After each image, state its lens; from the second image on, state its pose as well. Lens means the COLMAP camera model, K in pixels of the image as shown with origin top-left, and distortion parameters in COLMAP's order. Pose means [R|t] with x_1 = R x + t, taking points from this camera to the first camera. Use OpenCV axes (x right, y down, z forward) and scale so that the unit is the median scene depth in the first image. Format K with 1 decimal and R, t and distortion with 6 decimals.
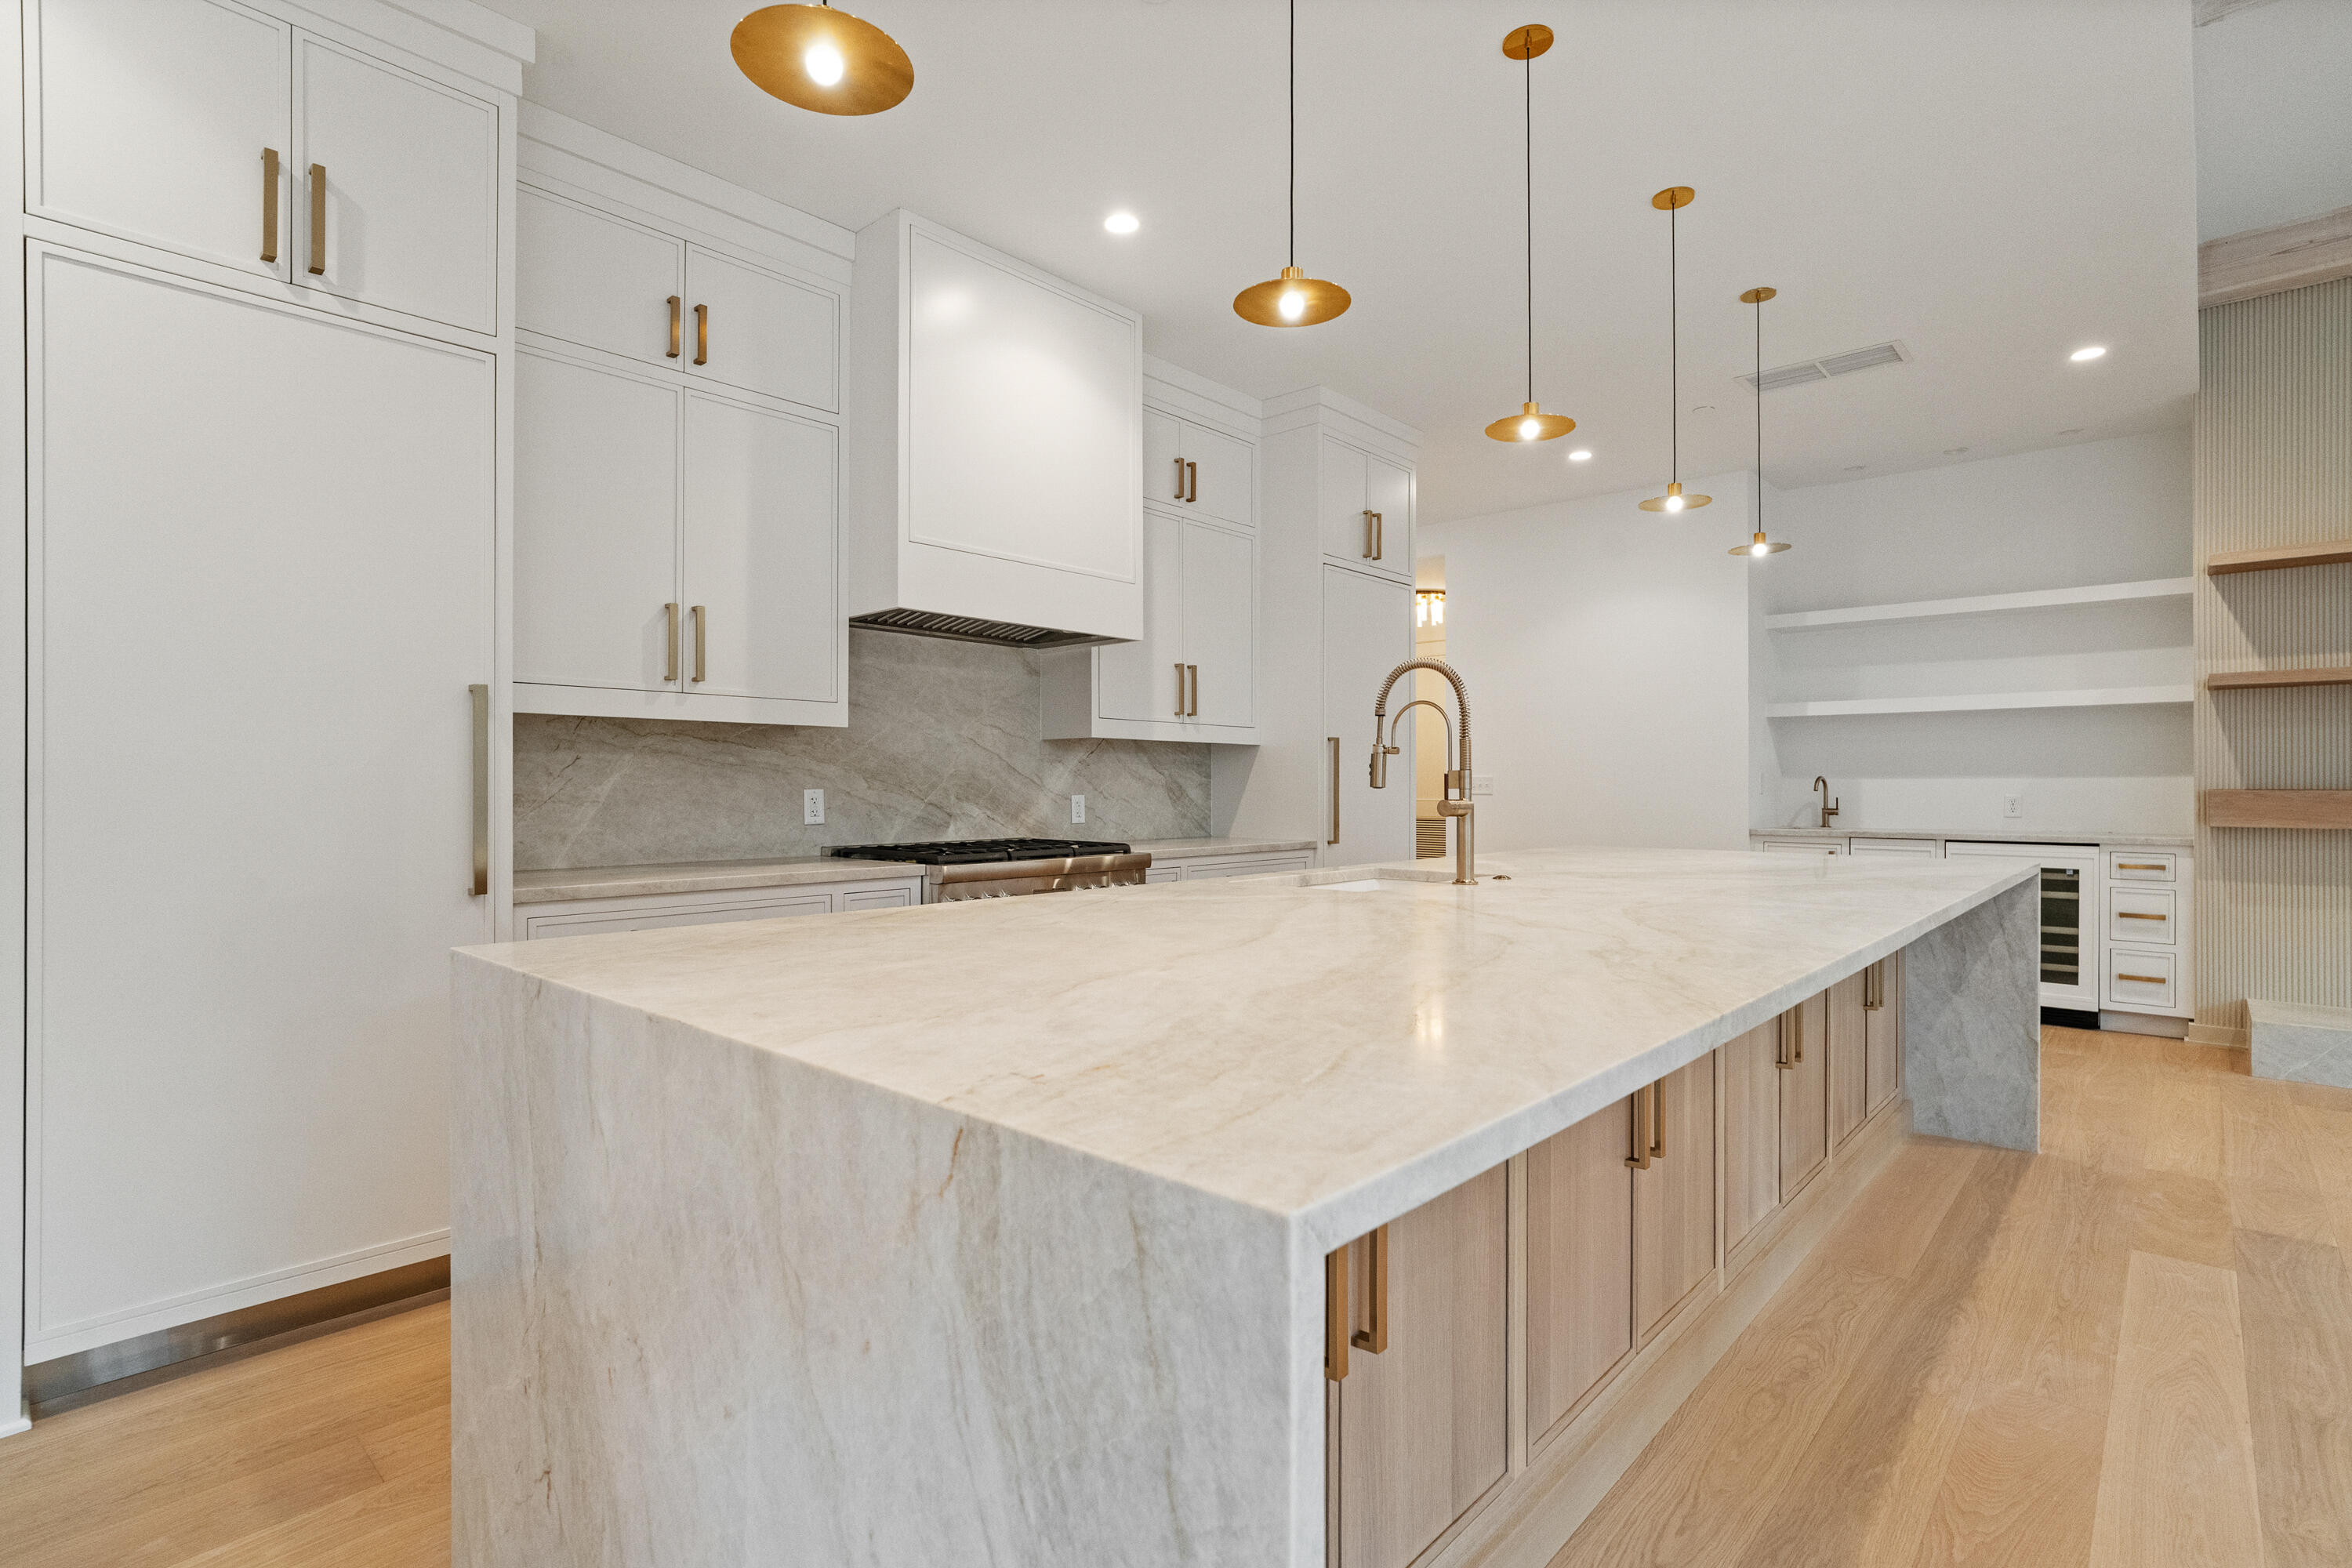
lens RADIAL K [[1122.7, 0, 1192.0], [0, 1122.7, 780.2], [0, 0, 1]] dist [-0.023242, 0.012104]
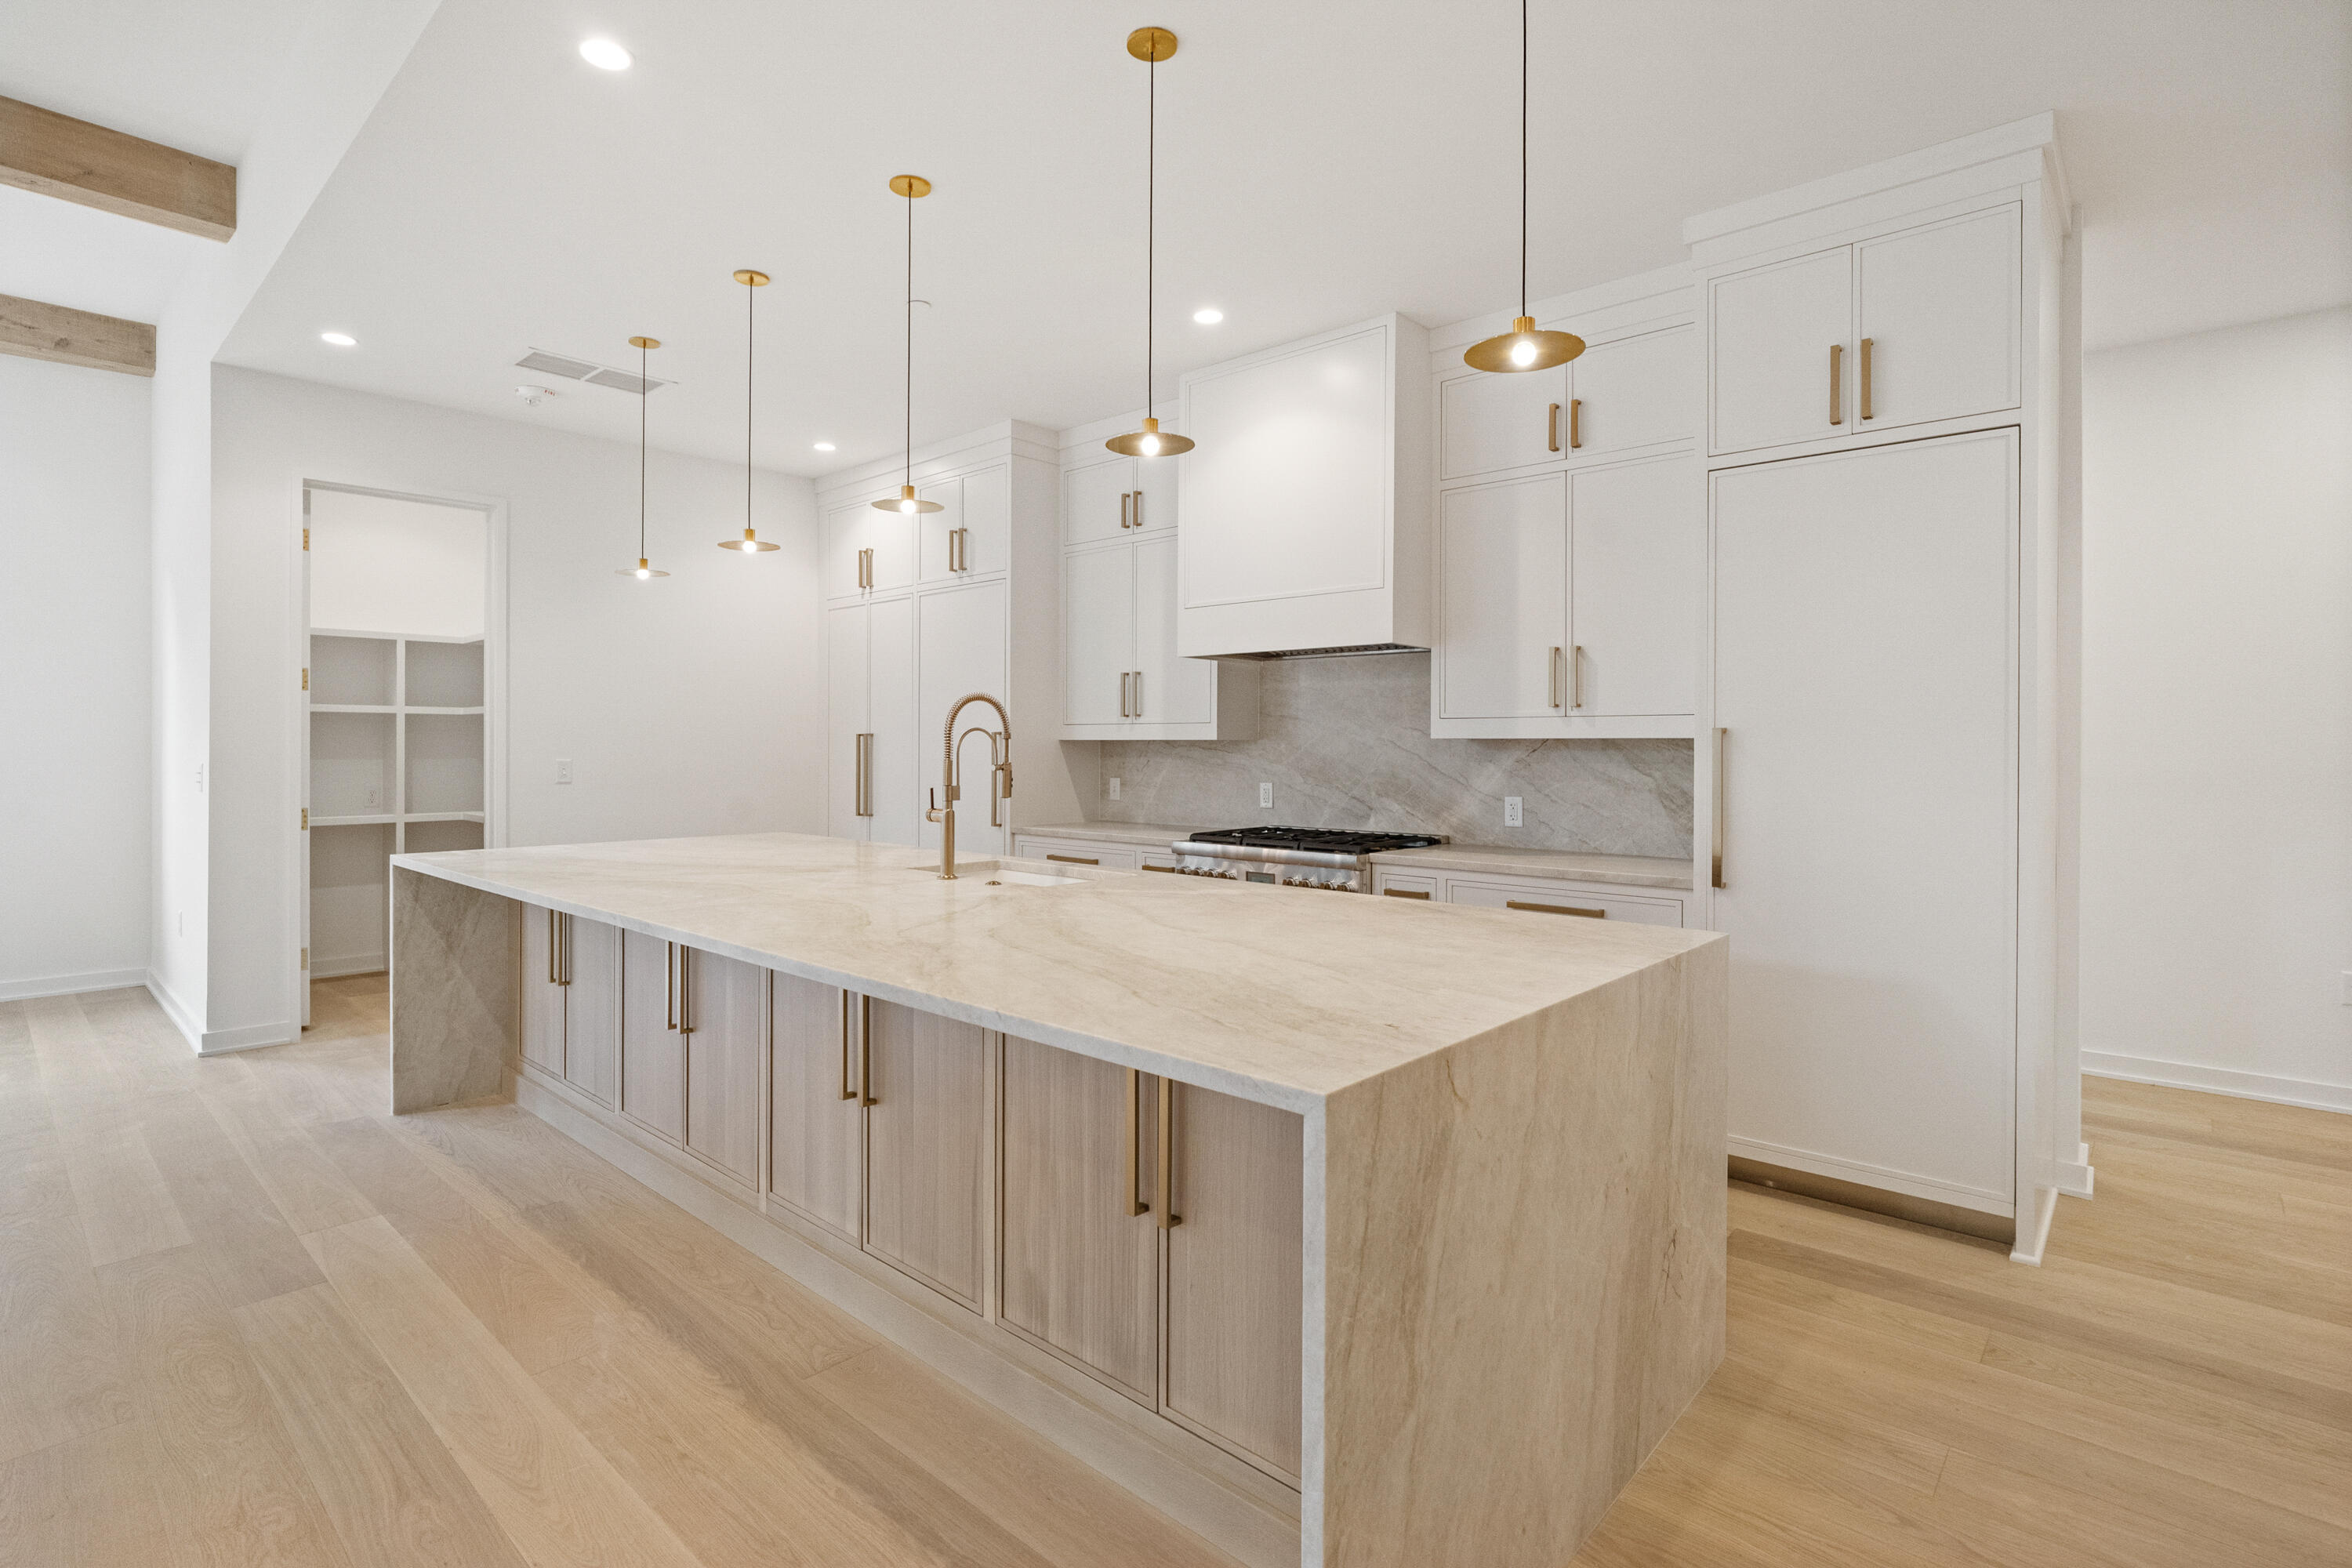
lens RADIAL K [[1122.7, 0, 1154.1], [0, 1122.7, 742.2], [0, 0, 1]] dist [-0.023242, 0.012104]
pose [[-0.008386, -0.003171, -0.999960, 0.989788], [0.002861, 0.999991, -0.003196, -0.035658], [0.999961, -0.002888, -0.008377, 0.833374]]
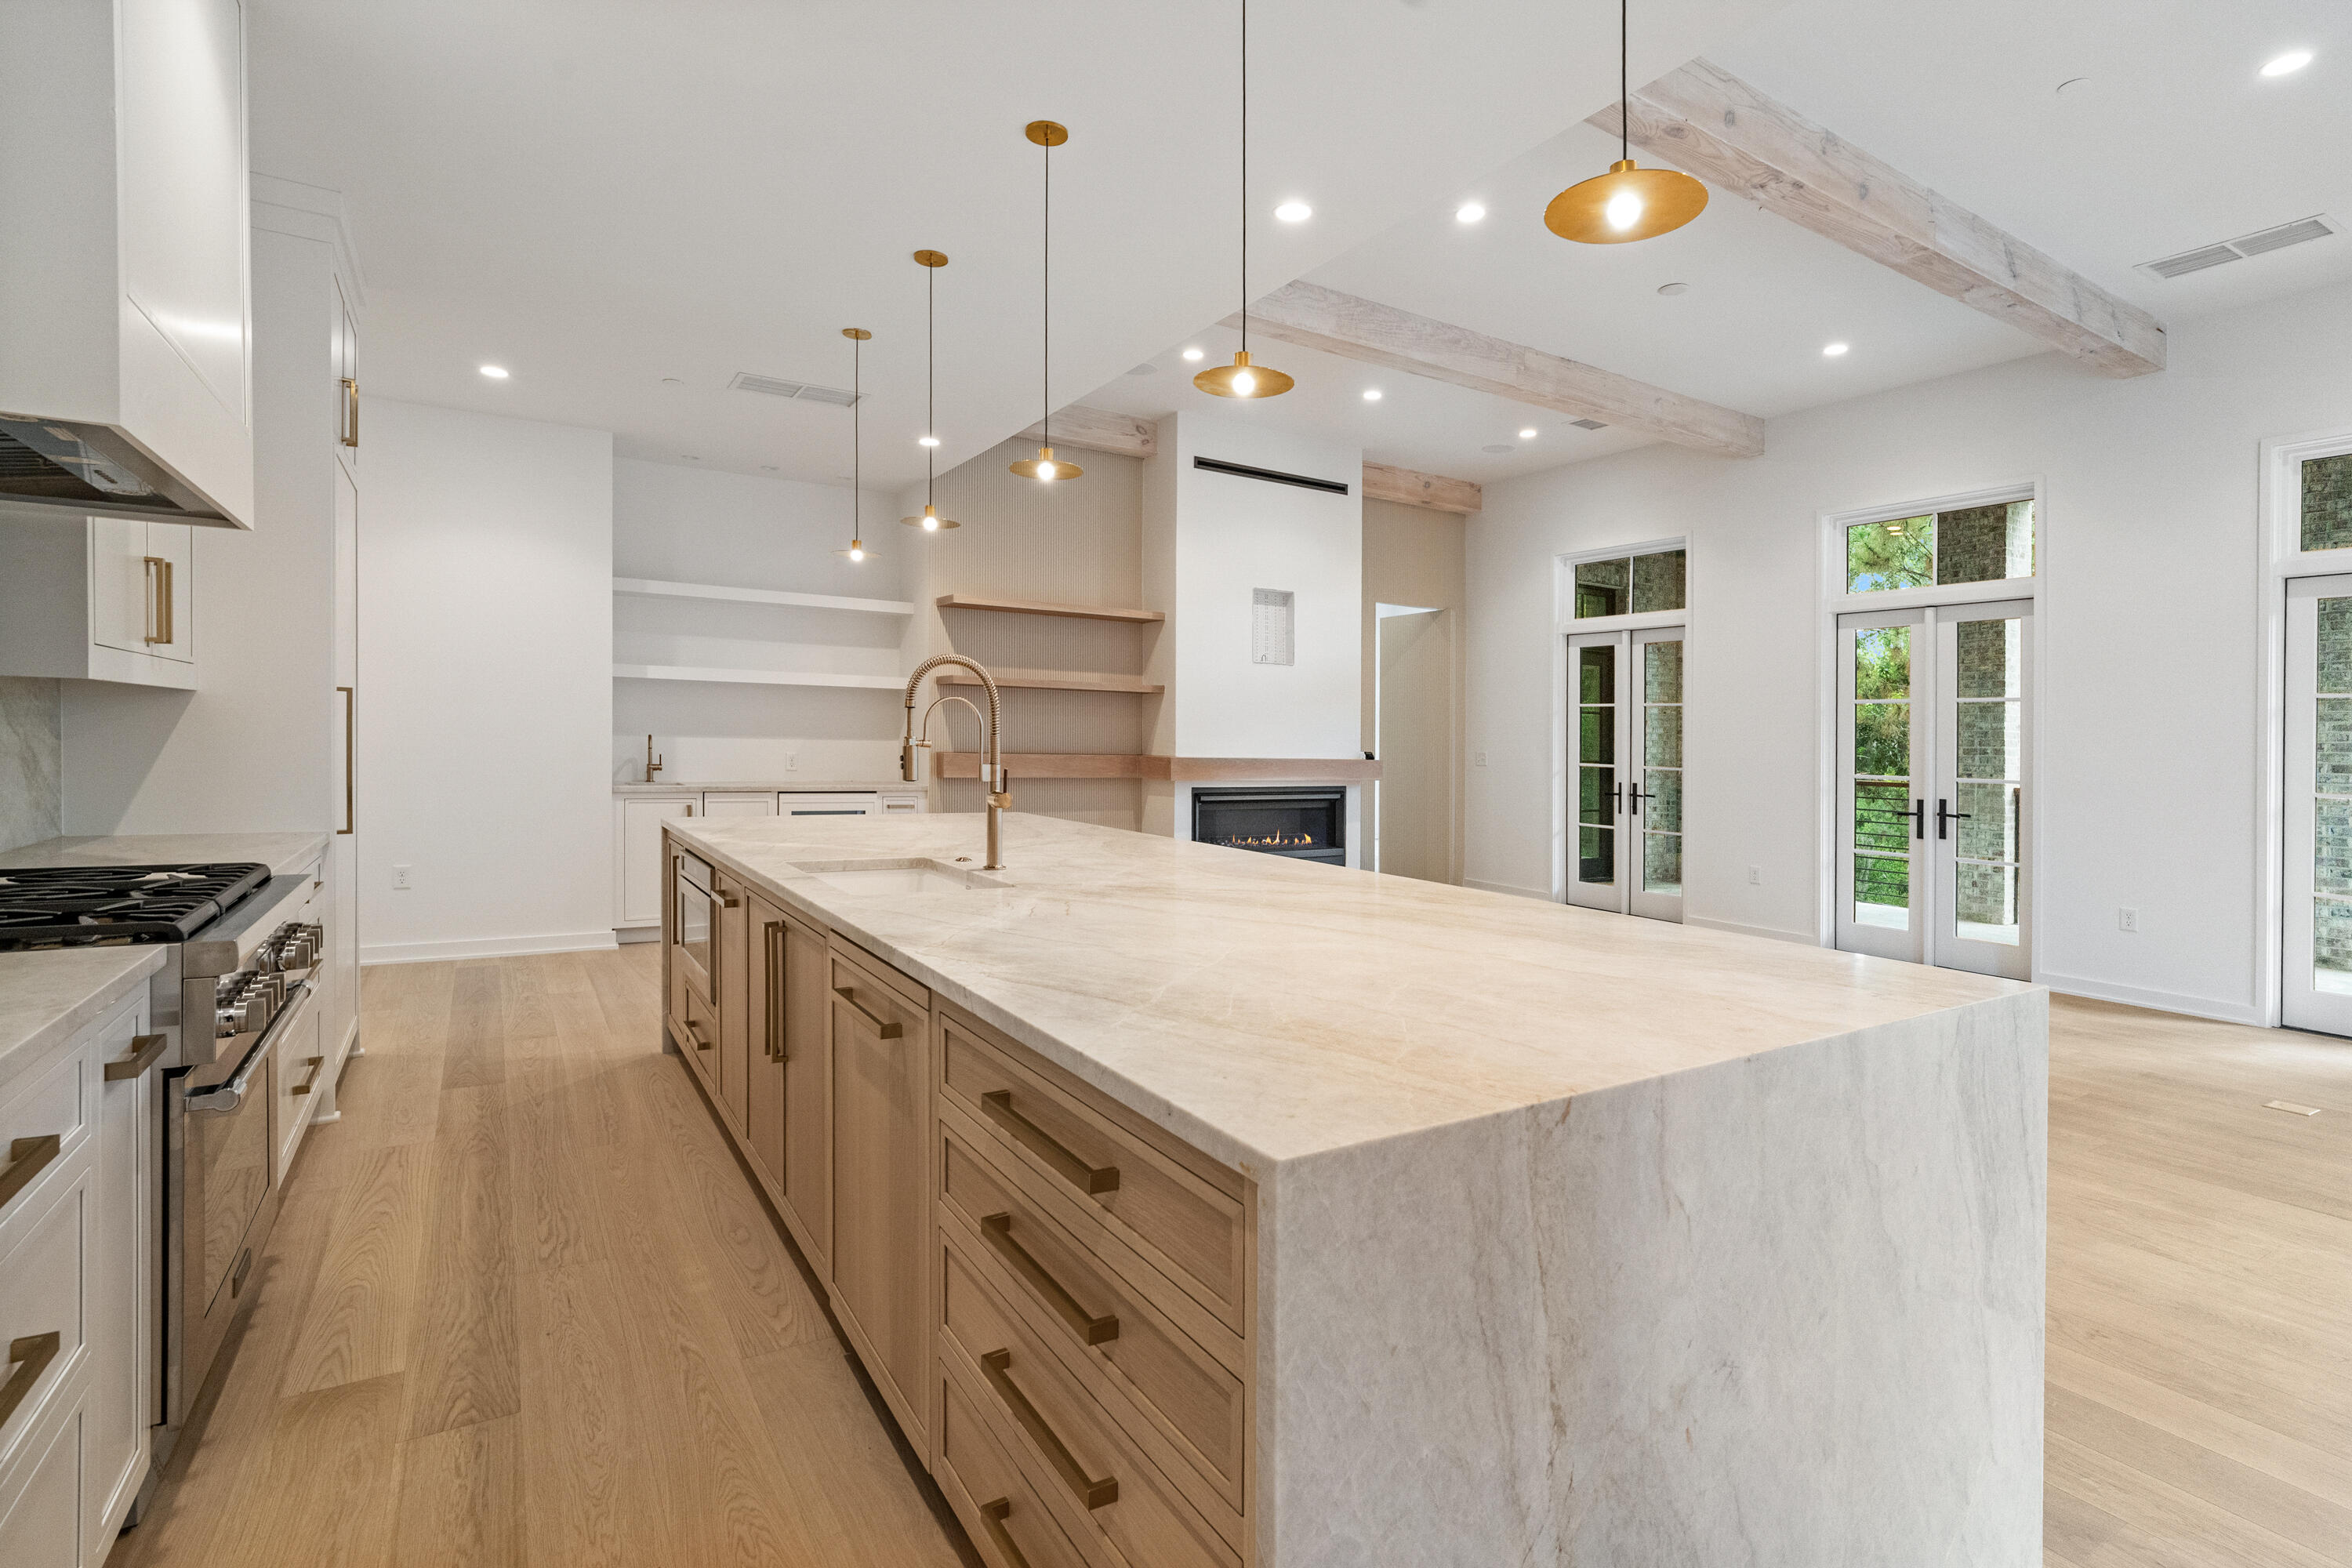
lens RADIAL K [[1122.7, 0, 1139.4], [0, 1122.7, 723.8], [0, 0, 1]] dist [-0.023242, 0.012104]
pose [[0.289574, 0.017119, 0.957002, -0.510309], [-0.030900, 0.999486, -0.008529, -0.029971], [-0.956657, -0.027102, 0.289954, 0.370382]]
